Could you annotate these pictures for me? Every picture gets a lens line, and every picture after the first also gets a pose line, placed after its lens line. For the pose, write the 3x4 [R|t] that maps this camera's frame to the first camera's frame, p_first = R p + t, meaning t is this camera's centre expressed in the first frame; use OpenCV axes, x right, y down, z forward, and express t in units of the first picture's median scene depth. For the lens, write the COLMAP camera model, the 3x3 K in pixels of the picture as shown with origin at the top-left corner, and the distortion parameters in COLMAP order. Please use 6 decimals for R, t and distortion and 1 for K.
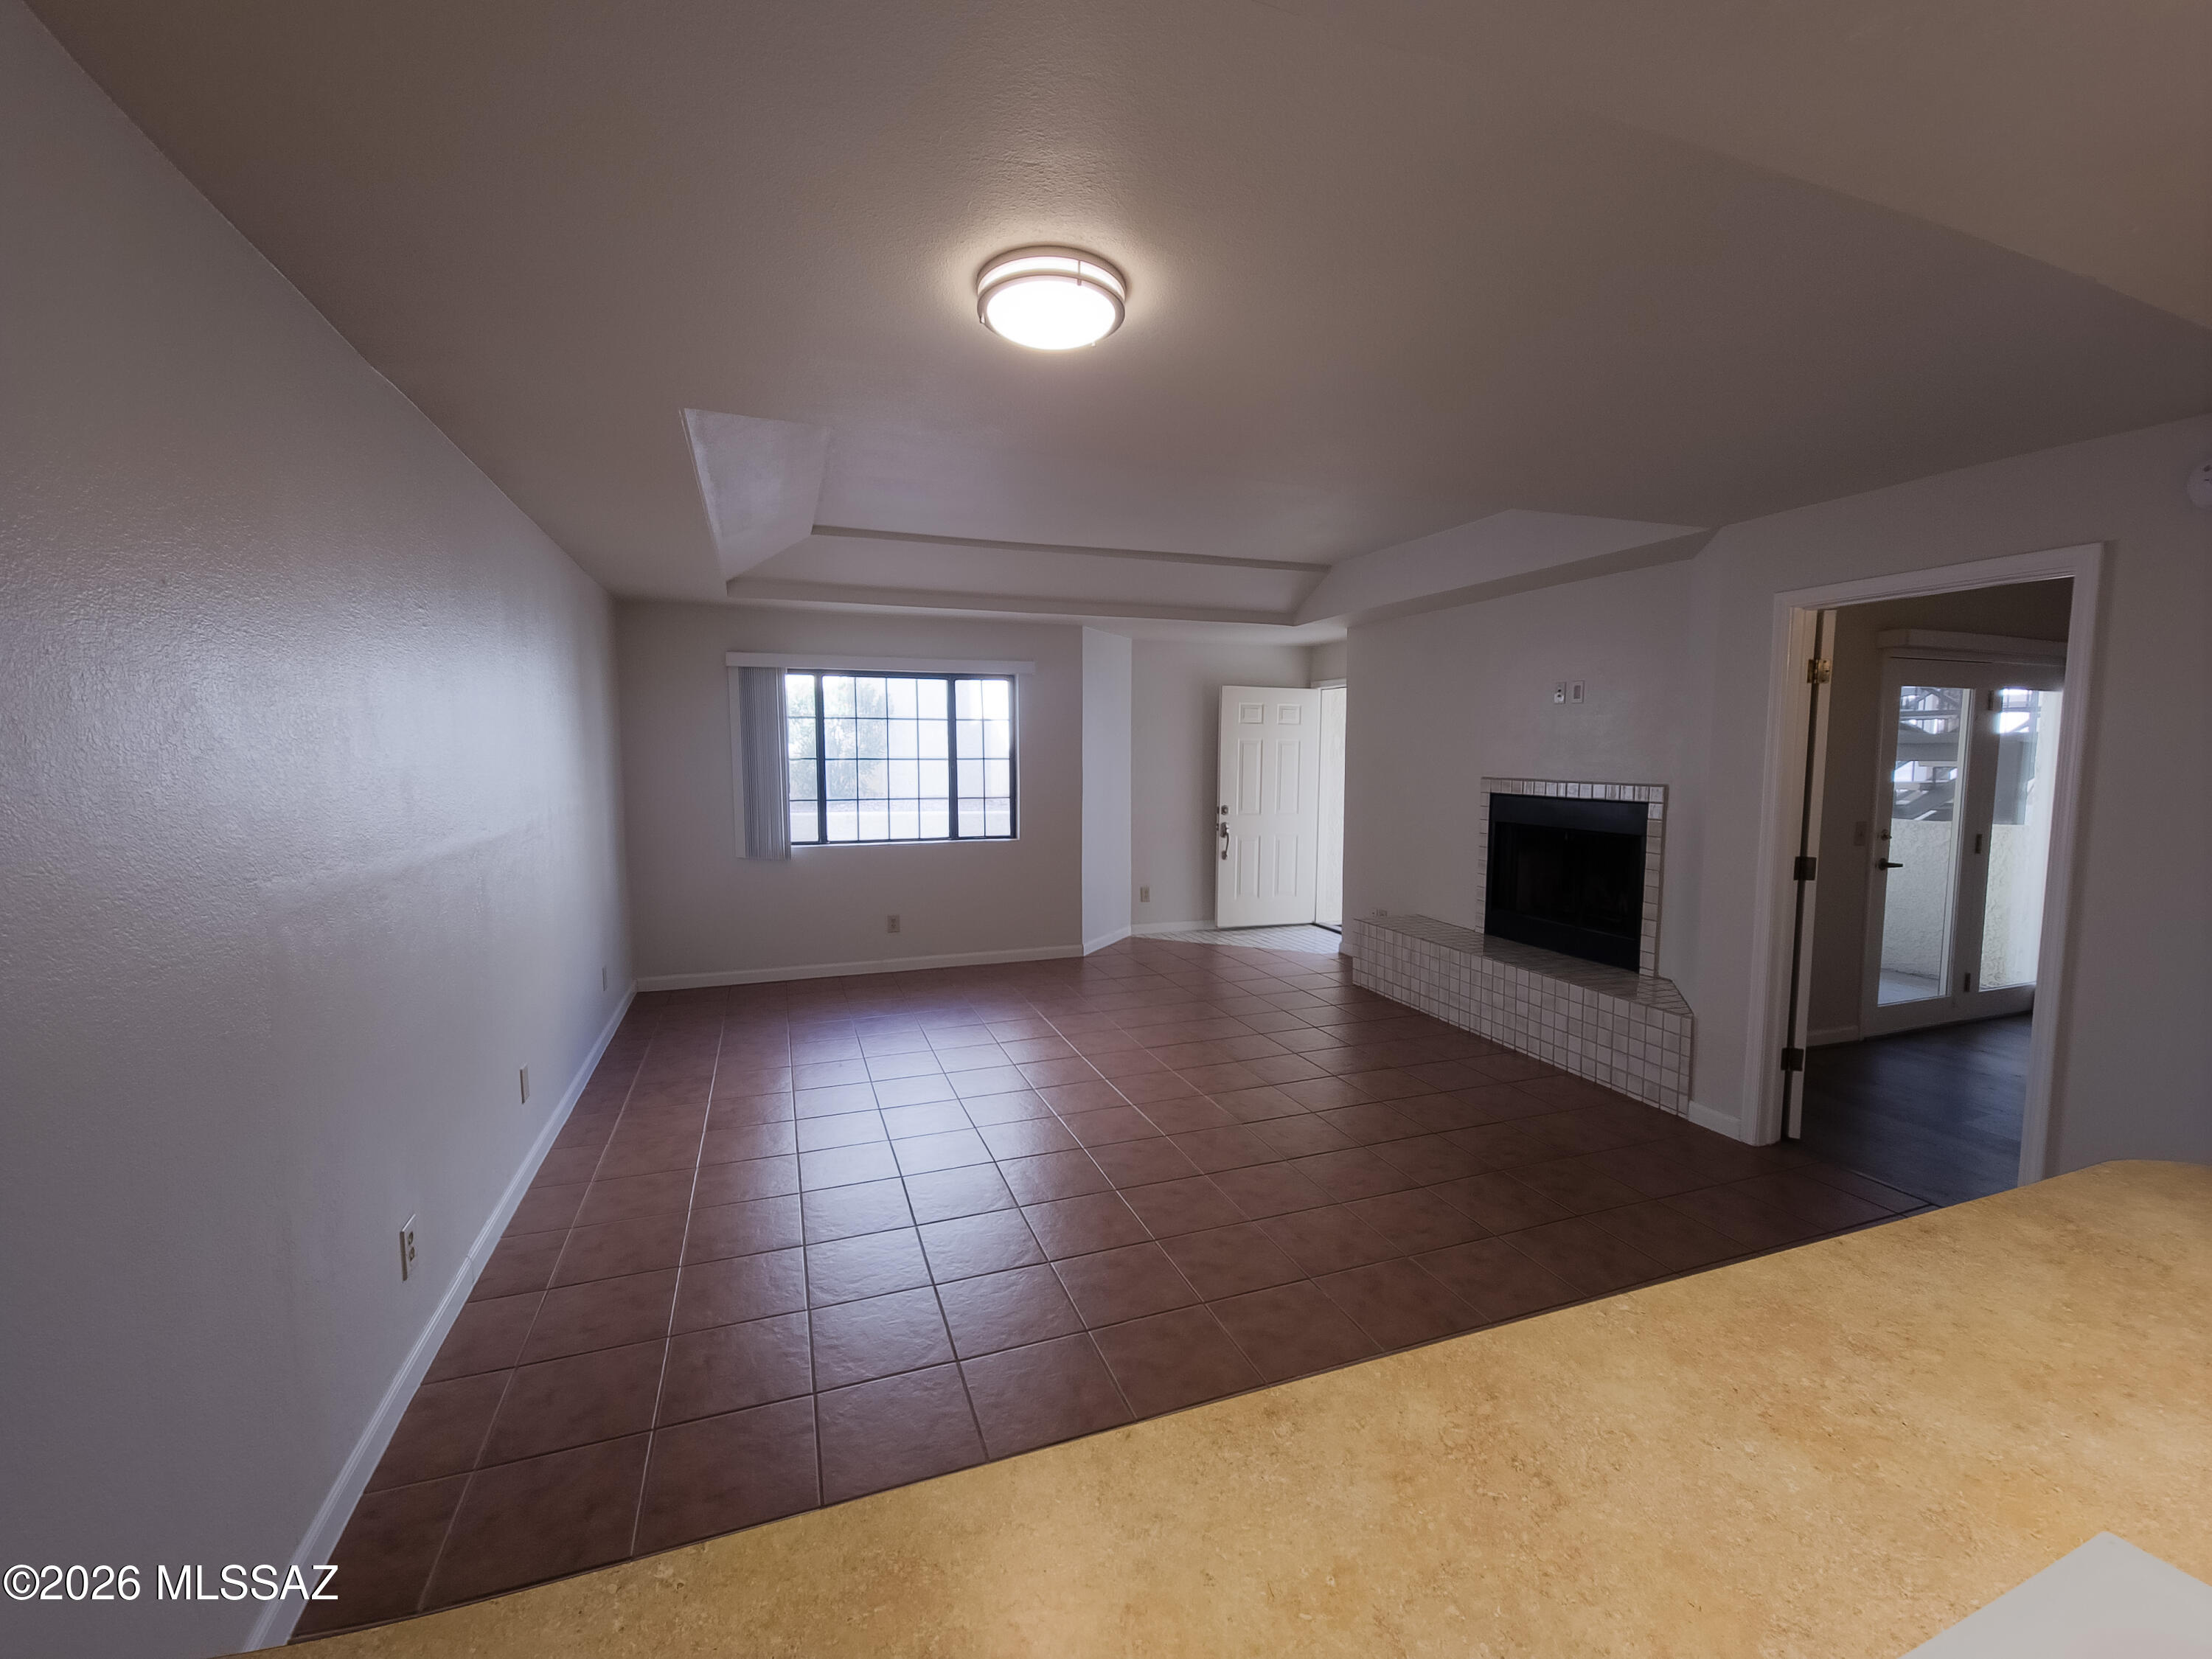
lens RADIAL K [[907.9, 0, 1097.3], [0, 907.9, 832.8], [0, 0, 1]] dist [-0.009350, -0.000019]
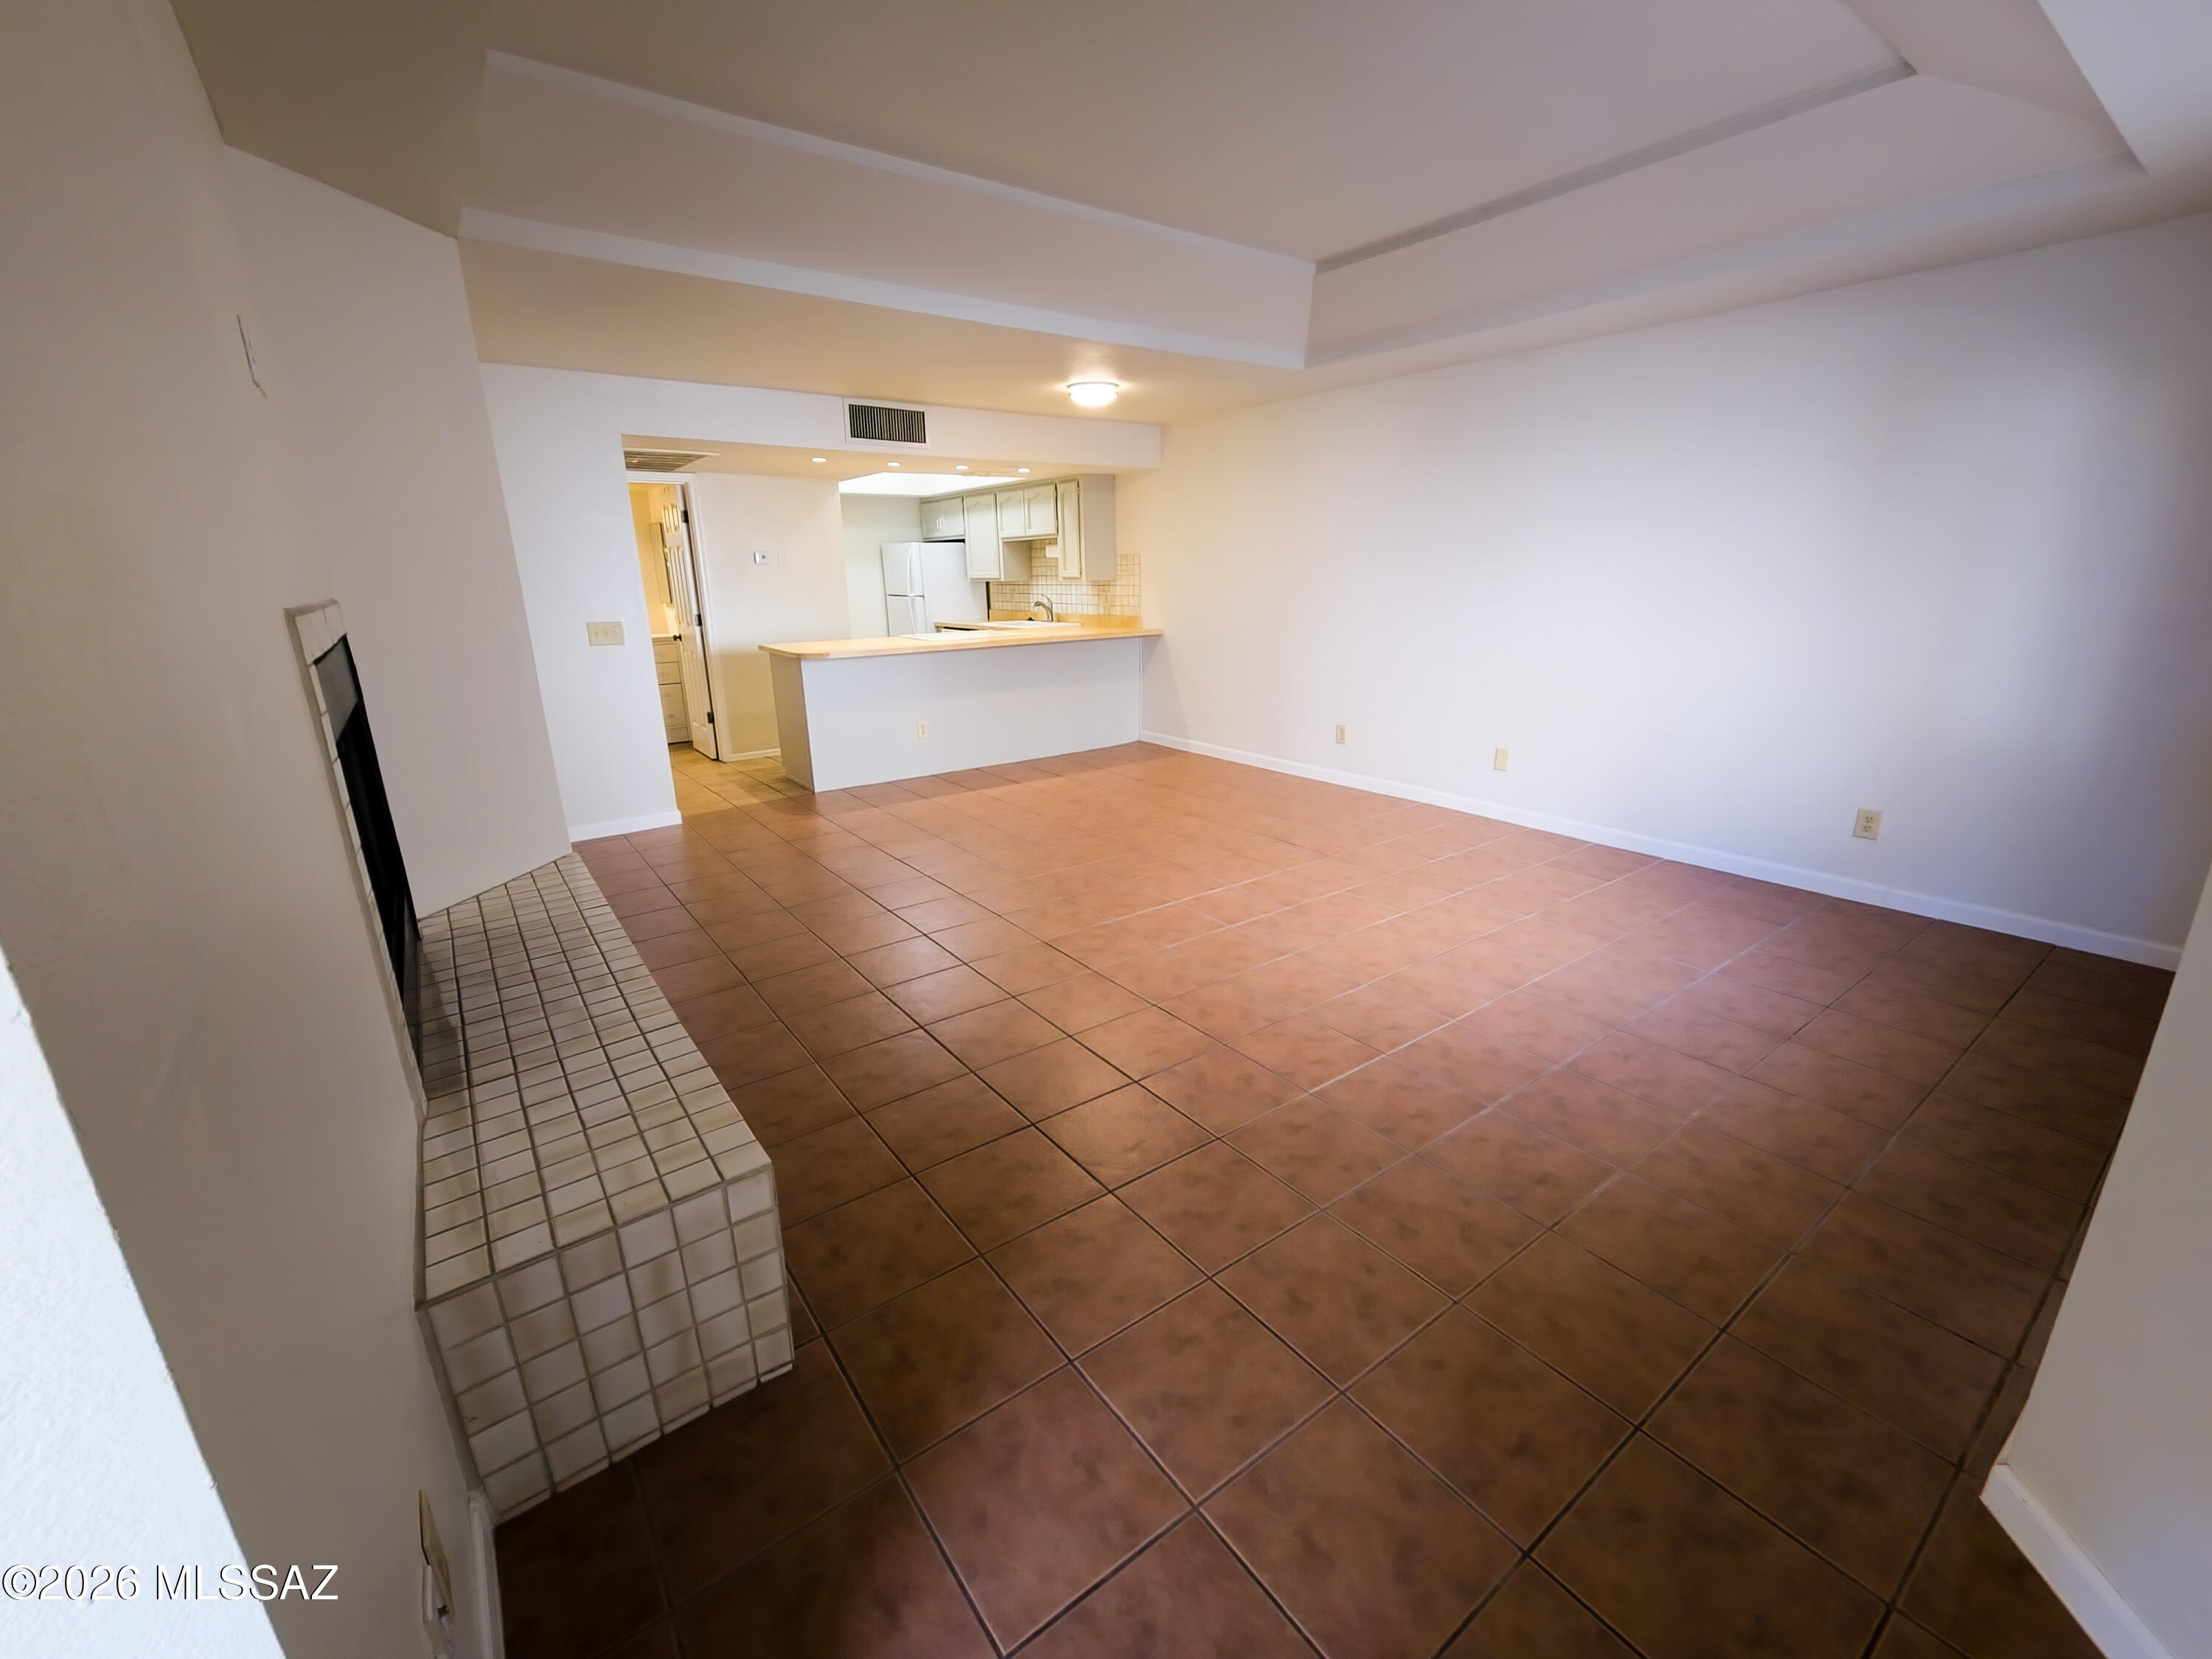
lens RADIAL K [[907.9, 0, 1097.3], [0, 907.9, 832.8], [0, 0, 1]] dist [-0.009350, -0.000019]
pose [[-0.958536, 0.090349, -0.270269, 0.286407], [-0.013526, 0.932916, 0.359839, -0.110414], [0.284649, 0.348575, -0.893012, 1.474132]]
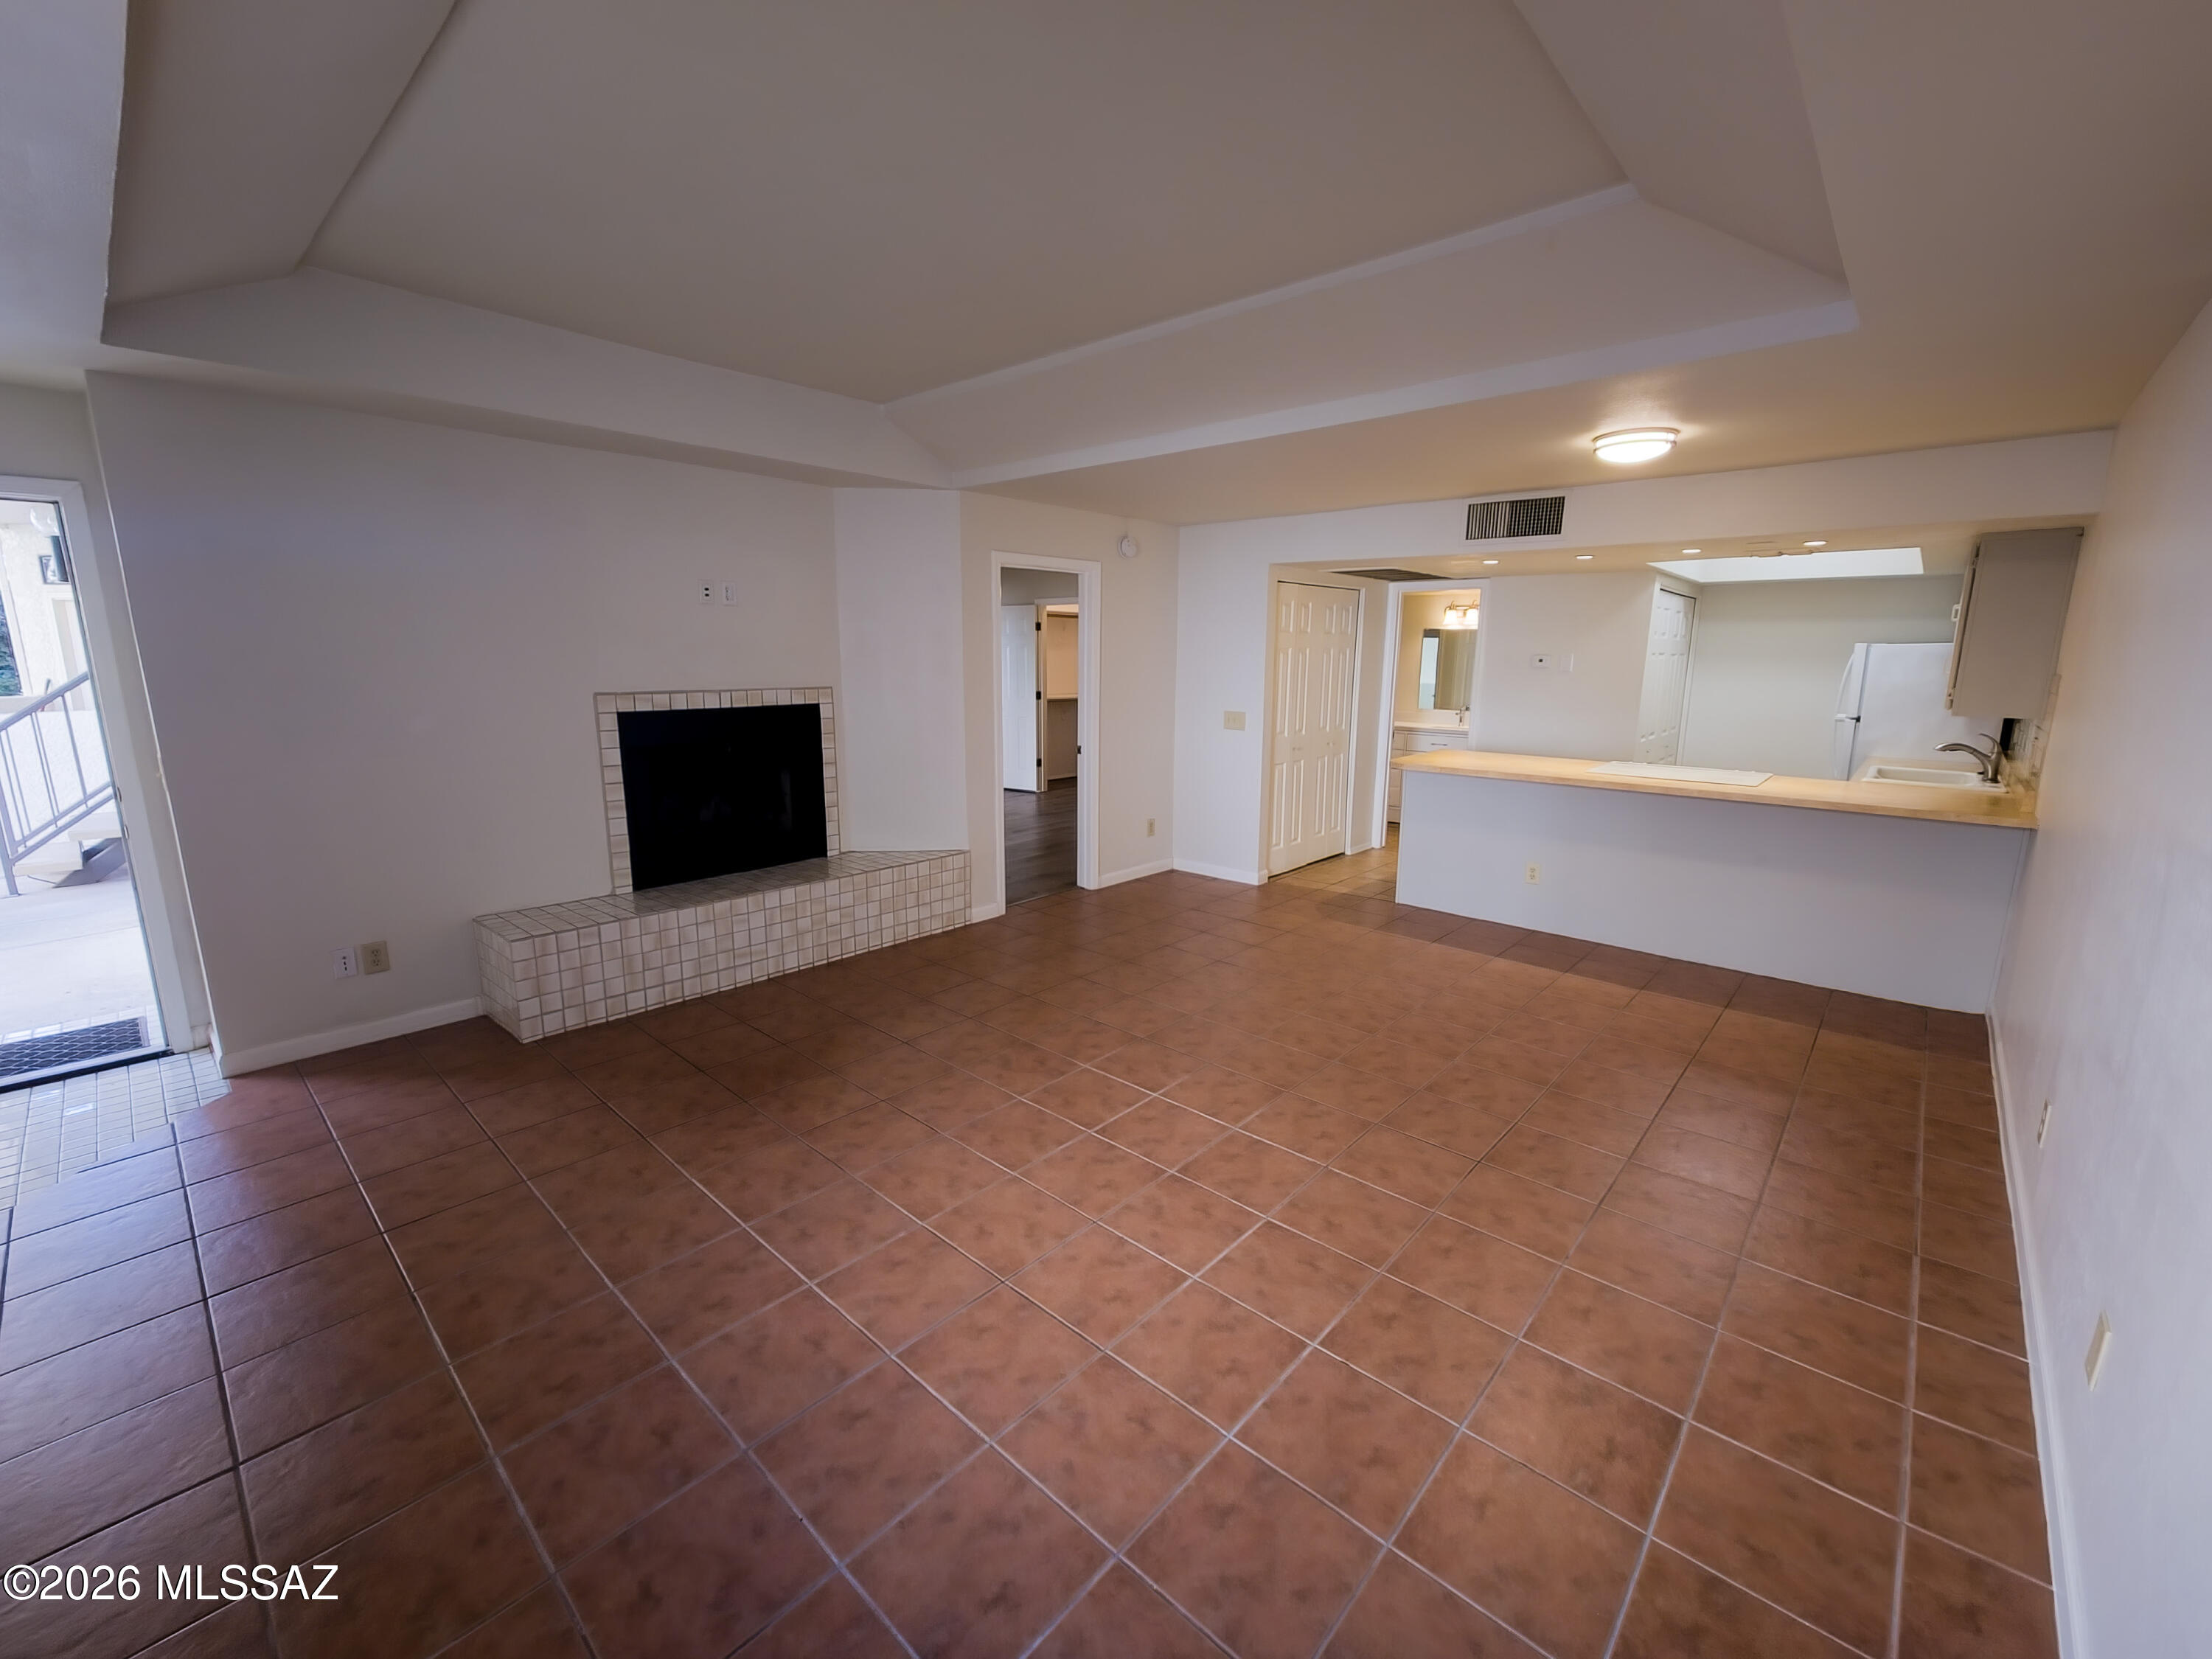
lens RADIAL K [[907.9, 0, 1097.3], [0, 907.9, 832.8], [0, 0, 1]] dist [-0.009350, -0.000019]
pose [[-0.468520, -0.175824, 0.865780, -0.492212], [0.072587, 0.969021, 0.236071, -0.107161], [-0.880466, 0.173449, -0.441243, 1.099454]]
